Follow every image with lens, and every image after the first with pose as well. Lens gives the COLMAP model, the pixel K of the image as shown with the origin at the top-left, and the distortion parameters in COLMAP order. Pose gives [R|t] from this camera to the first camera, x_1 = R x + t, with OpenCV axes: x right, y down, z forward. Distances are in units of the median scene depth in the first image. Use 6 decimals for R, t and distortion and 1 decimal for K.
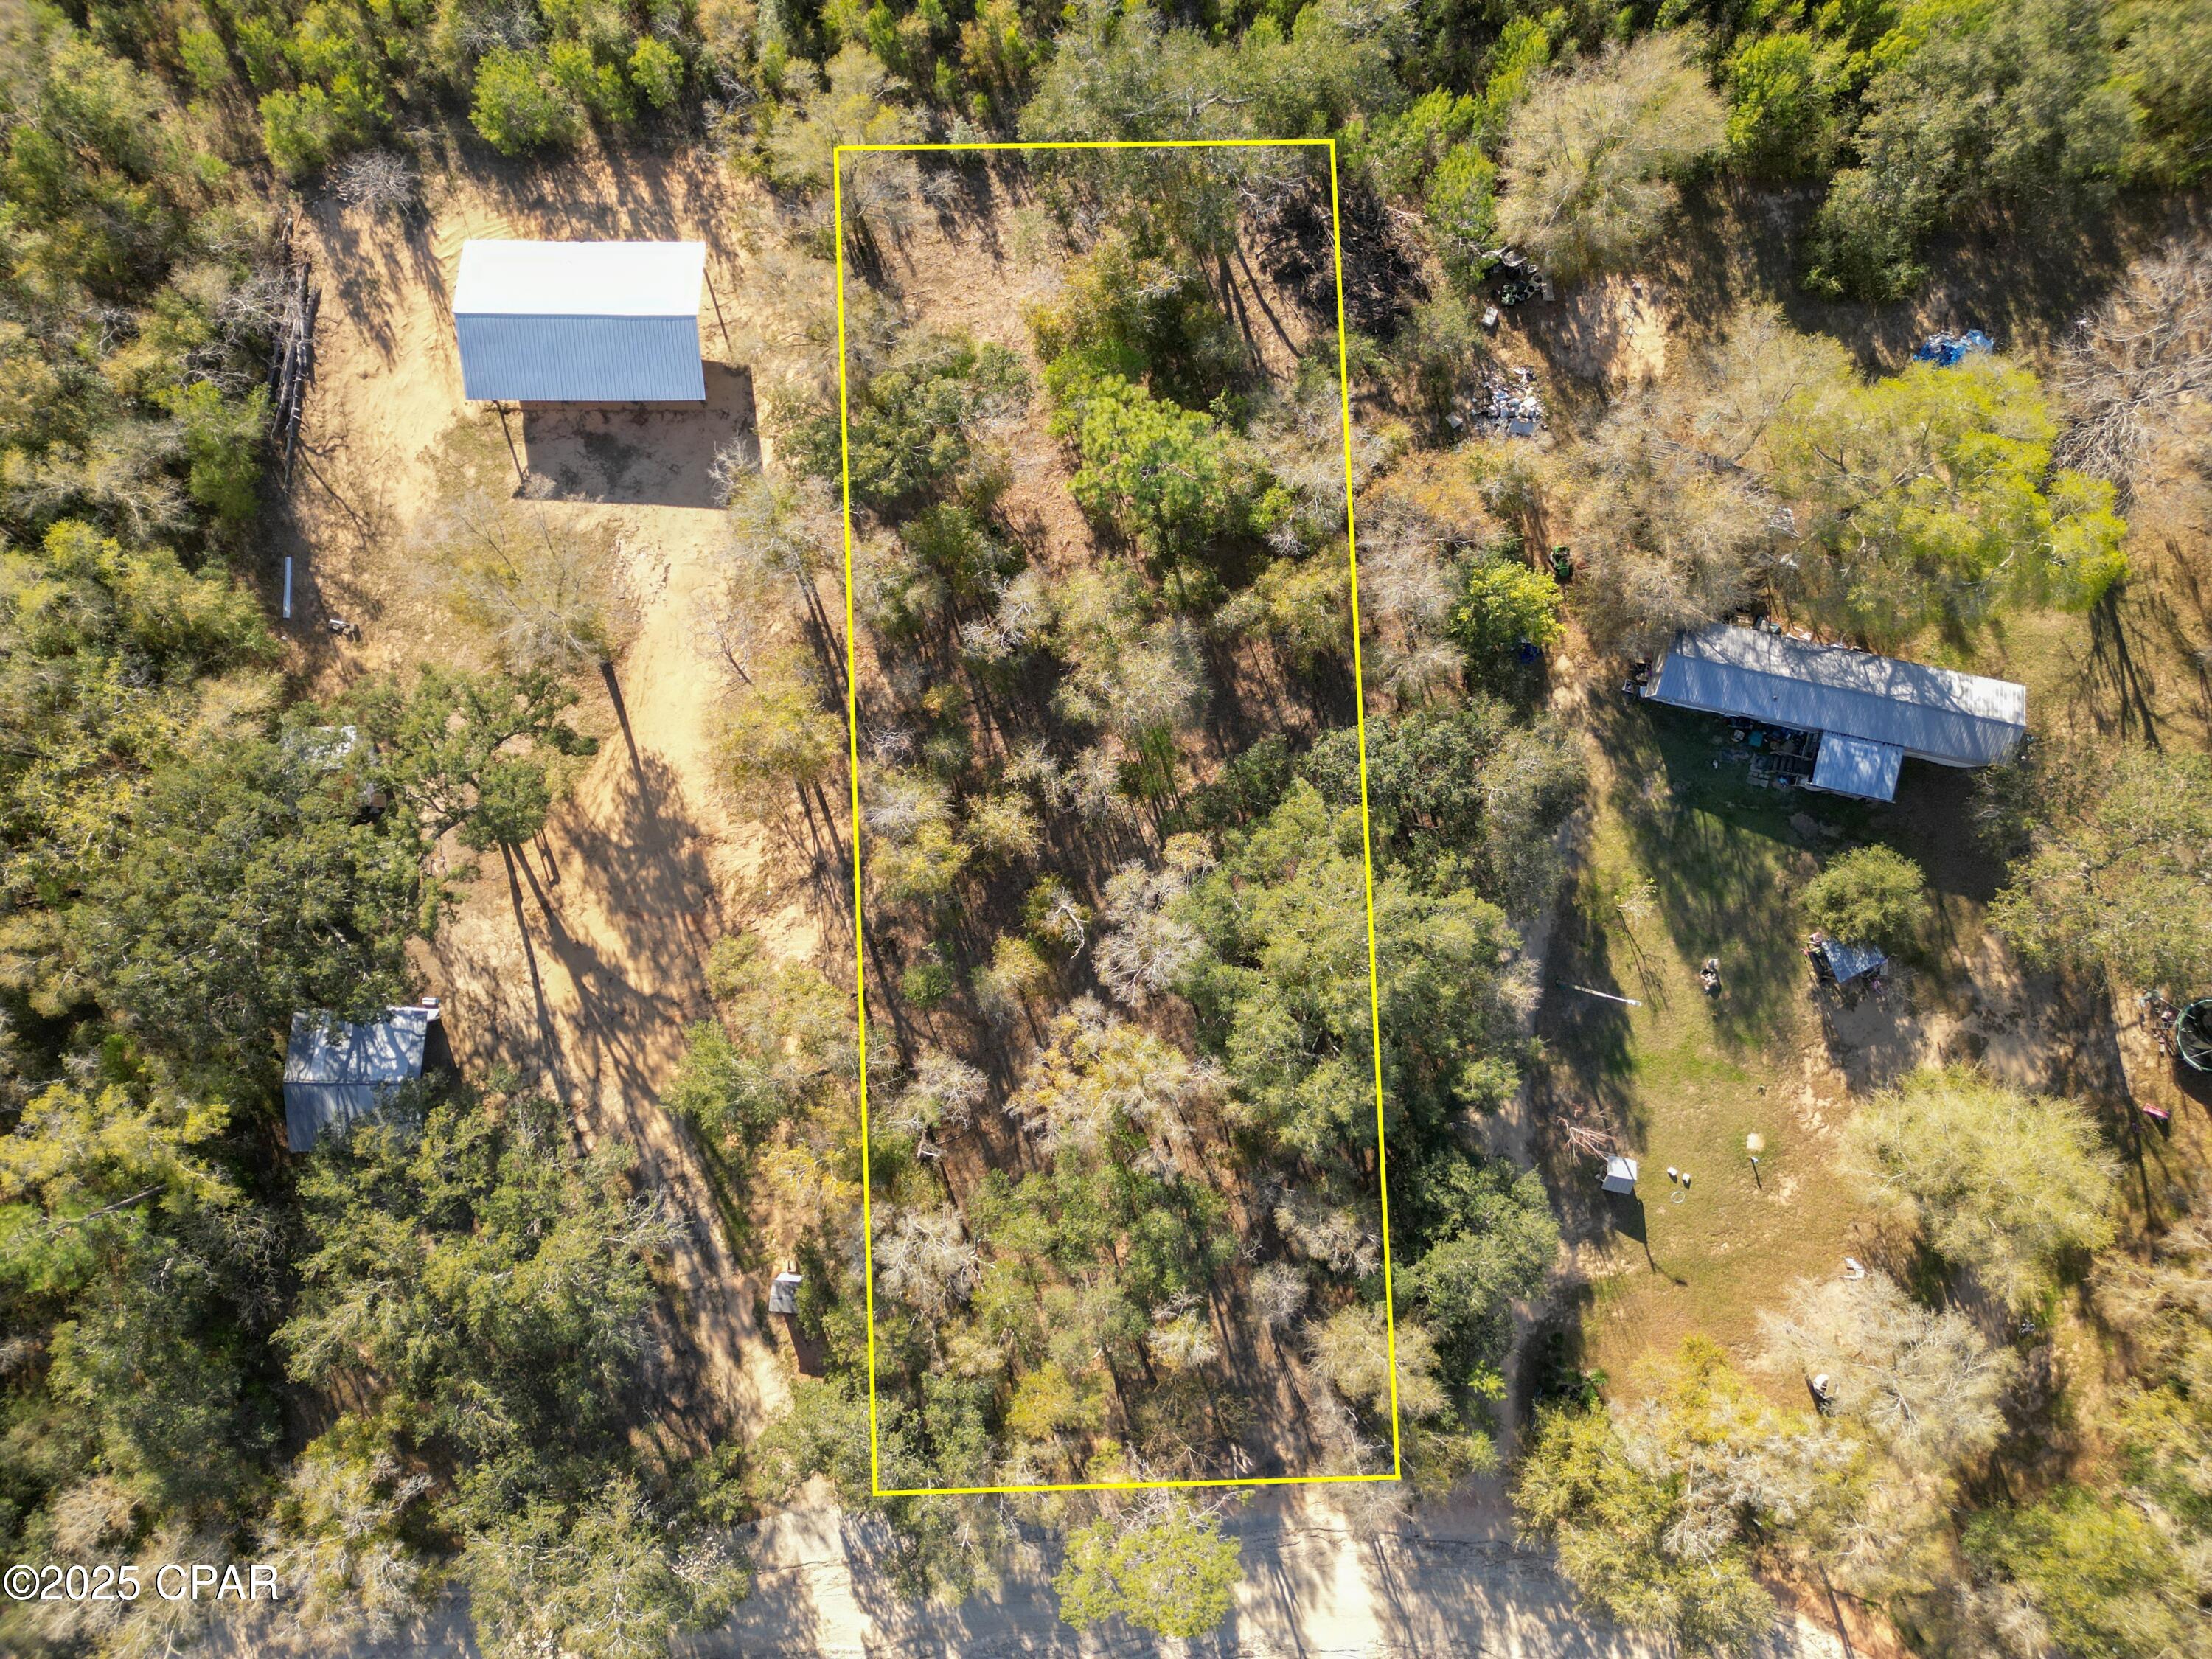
lens RADIAL K [[1562.1, 0, 1106.0], [0, 1562.1, 829.5], [0, 0, 1]] dist [0.027054, 0.000220]
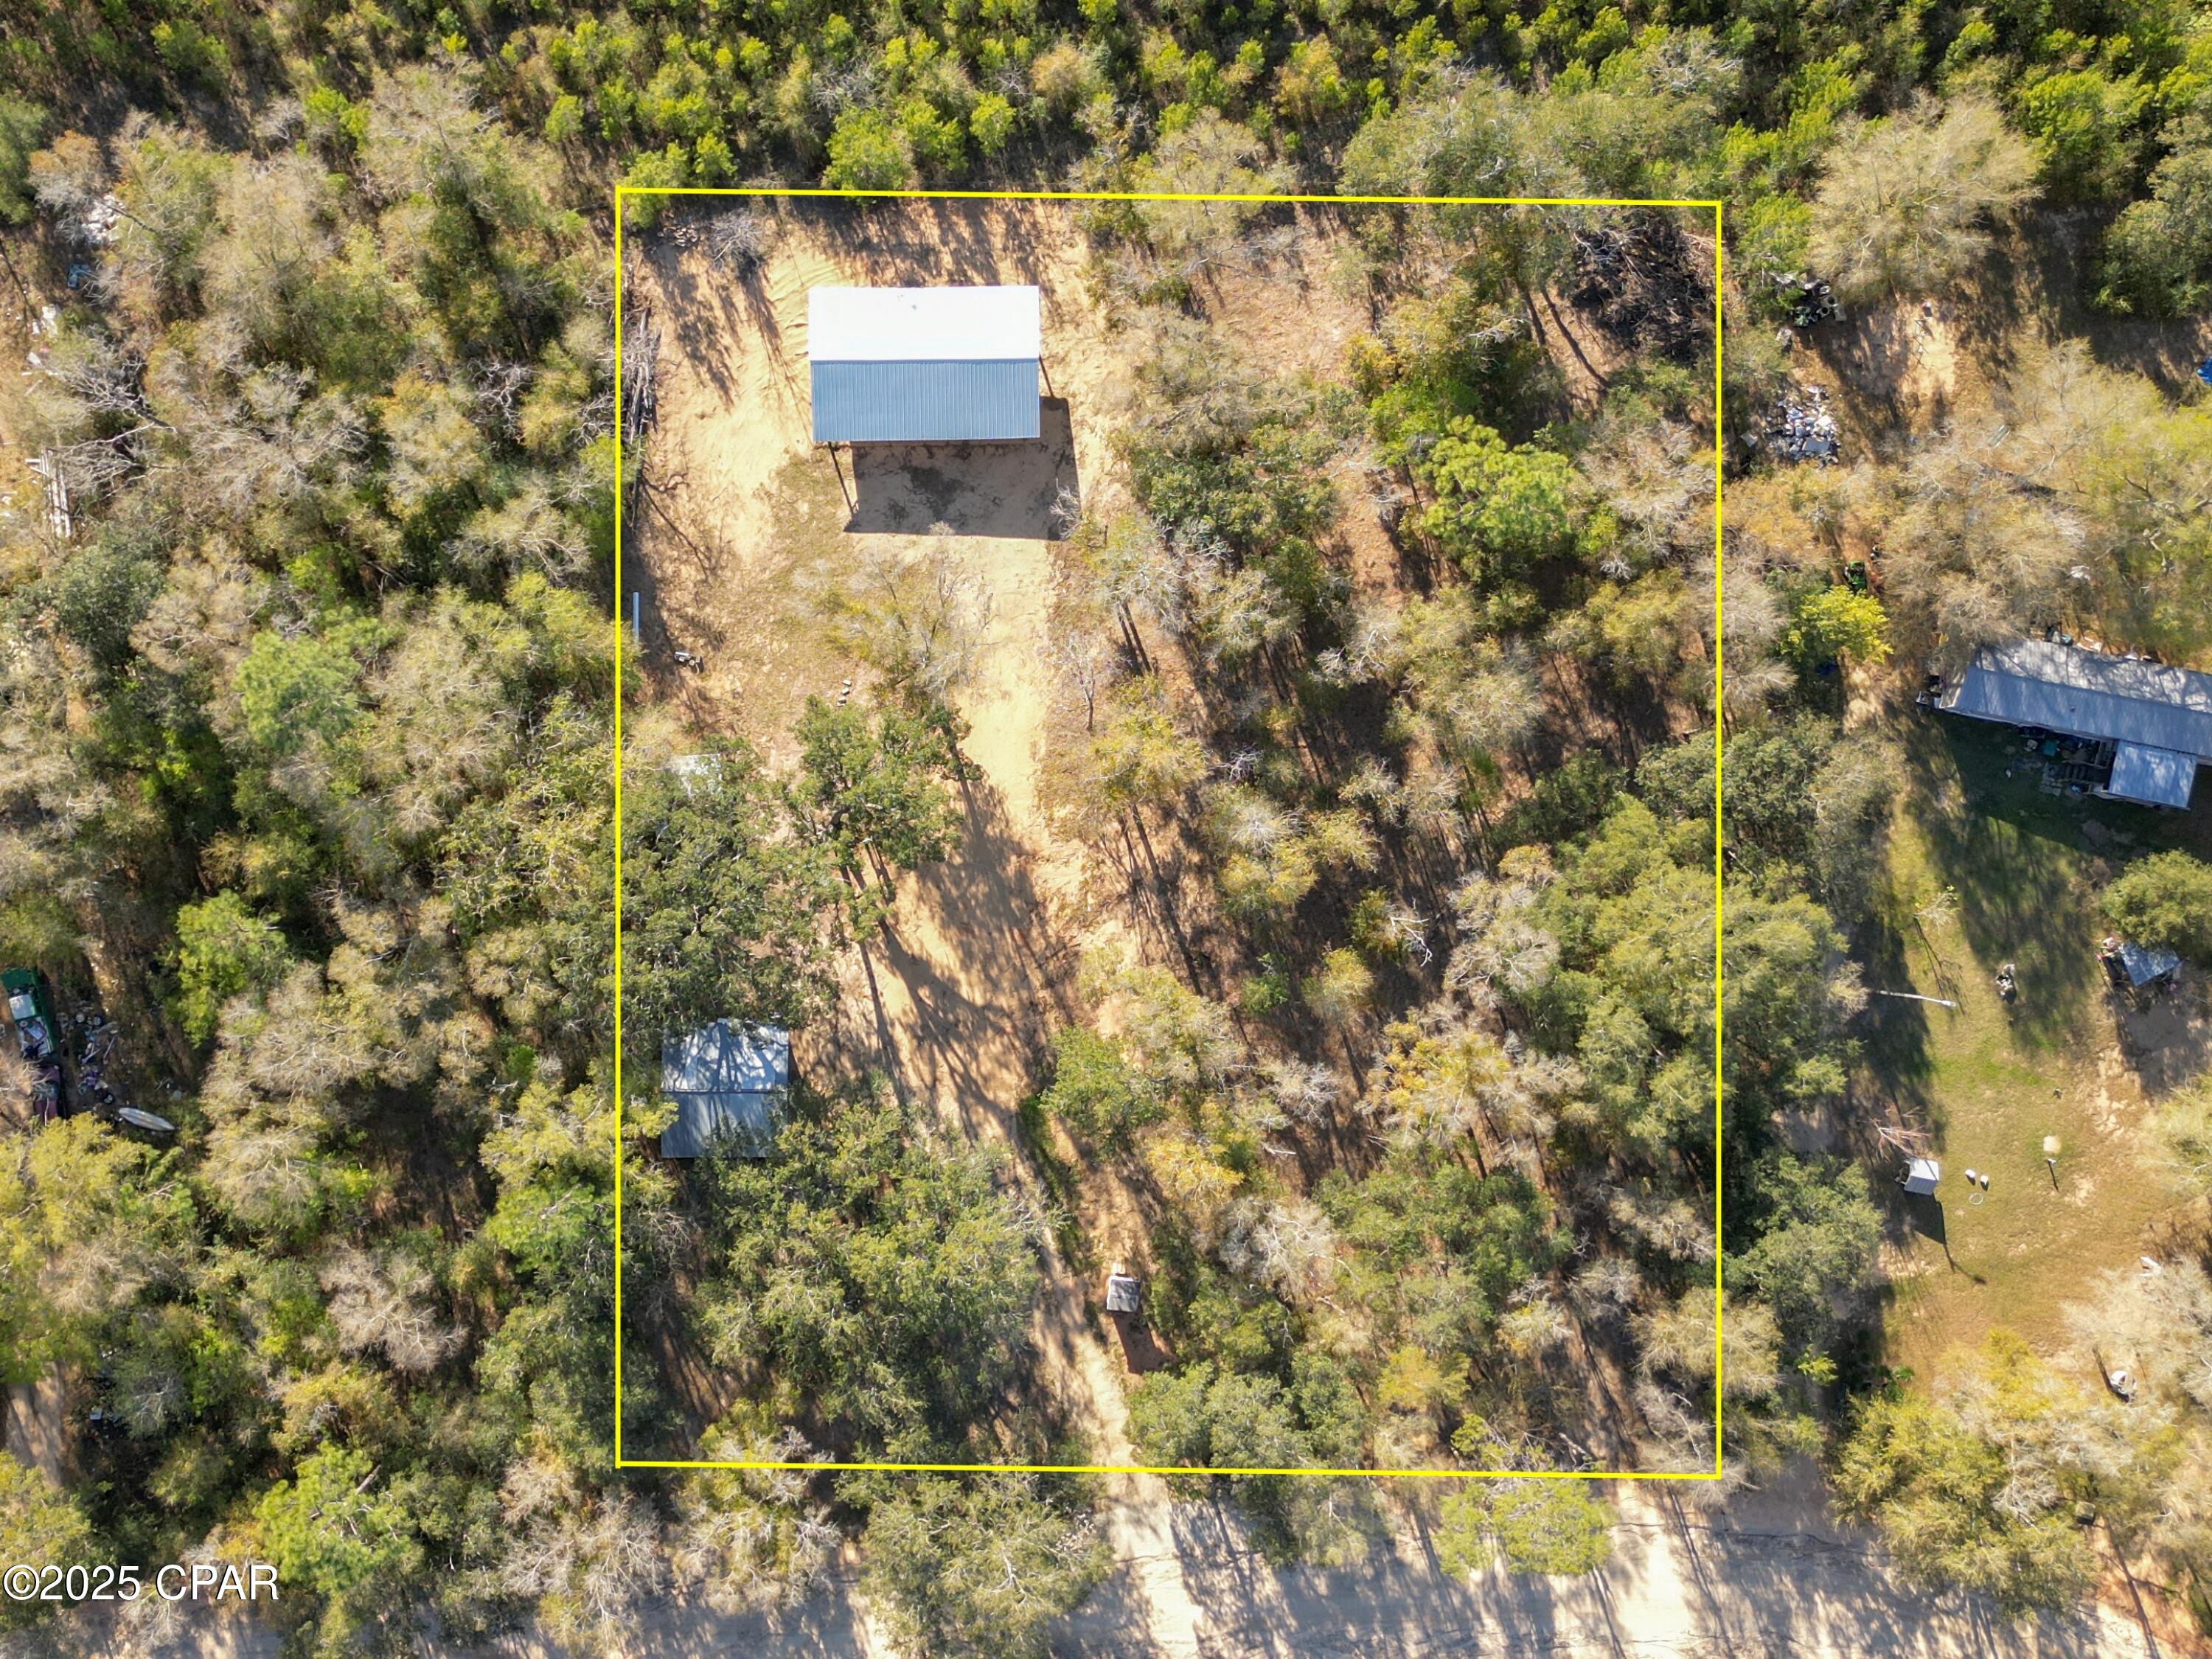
lens RADIAL K [[2094.8, 0, 946.9], [0, 2094.8, 850.9], [0, 0, 1]] dist [0.142125, -0.374442]
pose [[0.999938, -0.010939, -0.001840, -0.311633], [0.010942, 0.999938, 0.001814, -0.001170], [0.001820, -0.001834, 0.999997, -0.396539]]
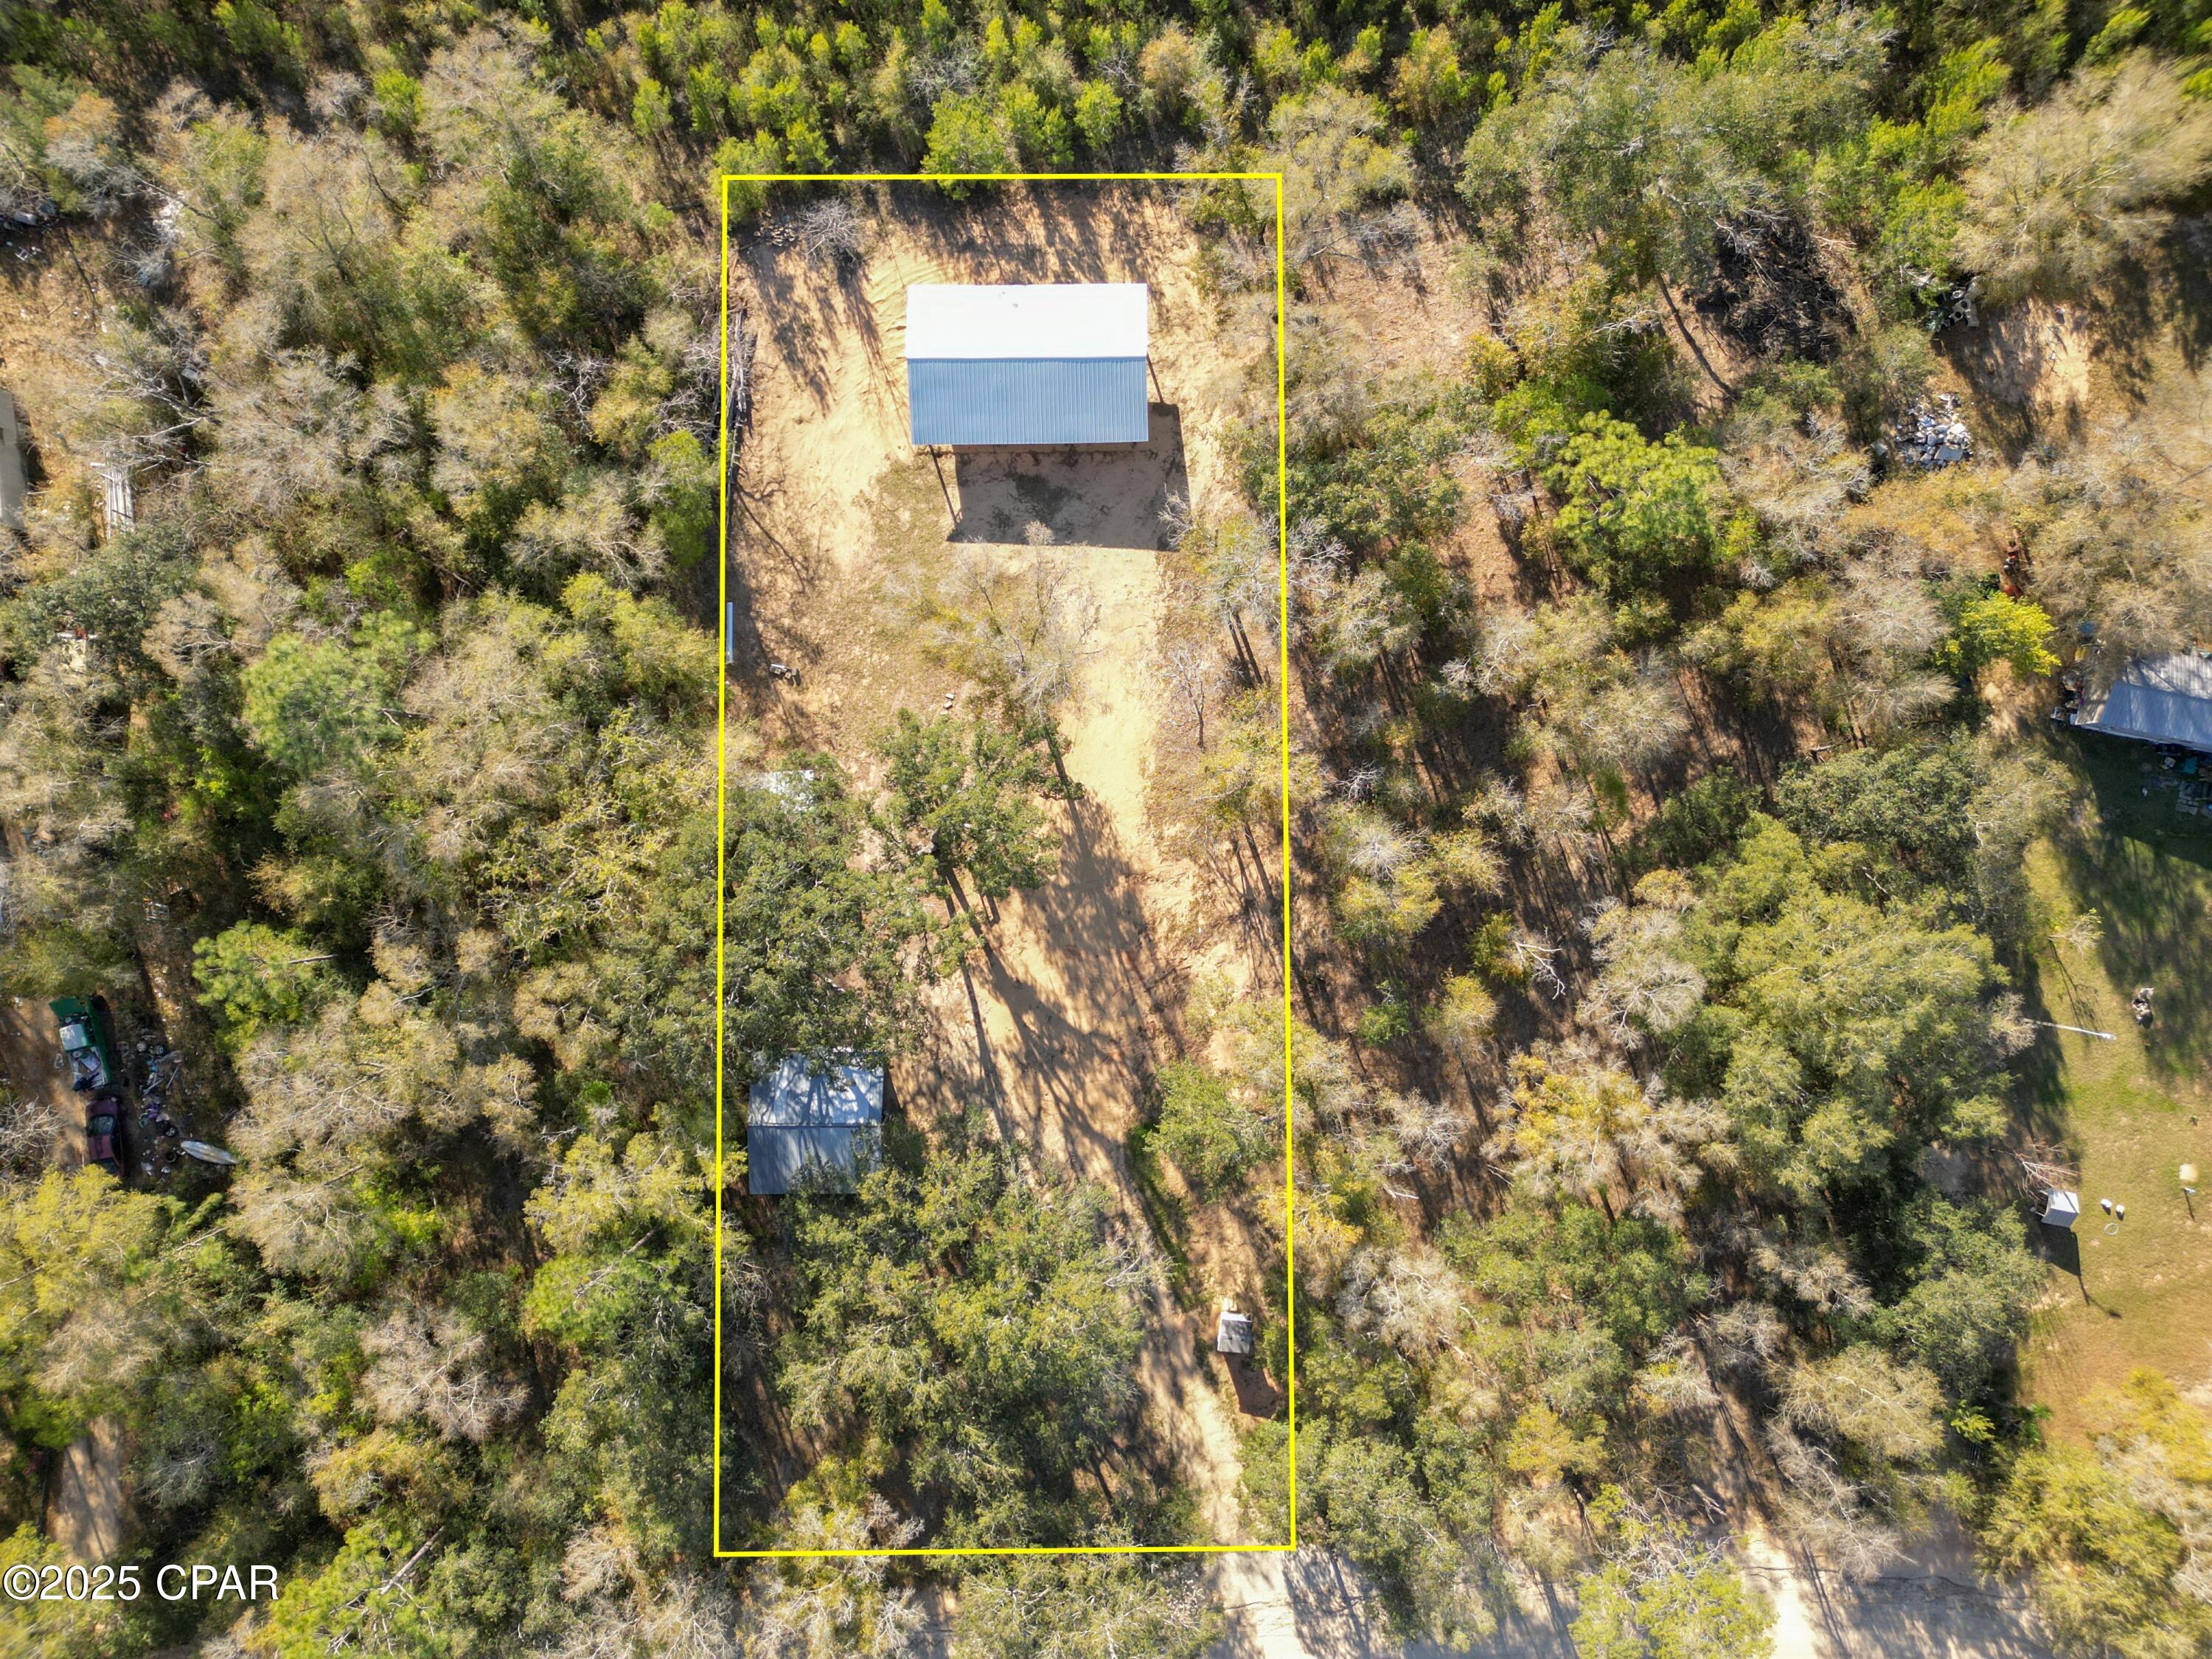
lens RADIAL K [[1536.0, 0, 1106.0], [0, 1536.0, 829.5], [0, 0, 1]] dist [0.076409, -0.091404]
pose [[0.999943, -0.009708, -0.004536, -0.274847], [0.009699, 0.999951, -0.002012, -0.023083], [0.004555, 0.001968, 0.999988, 0.012422]]
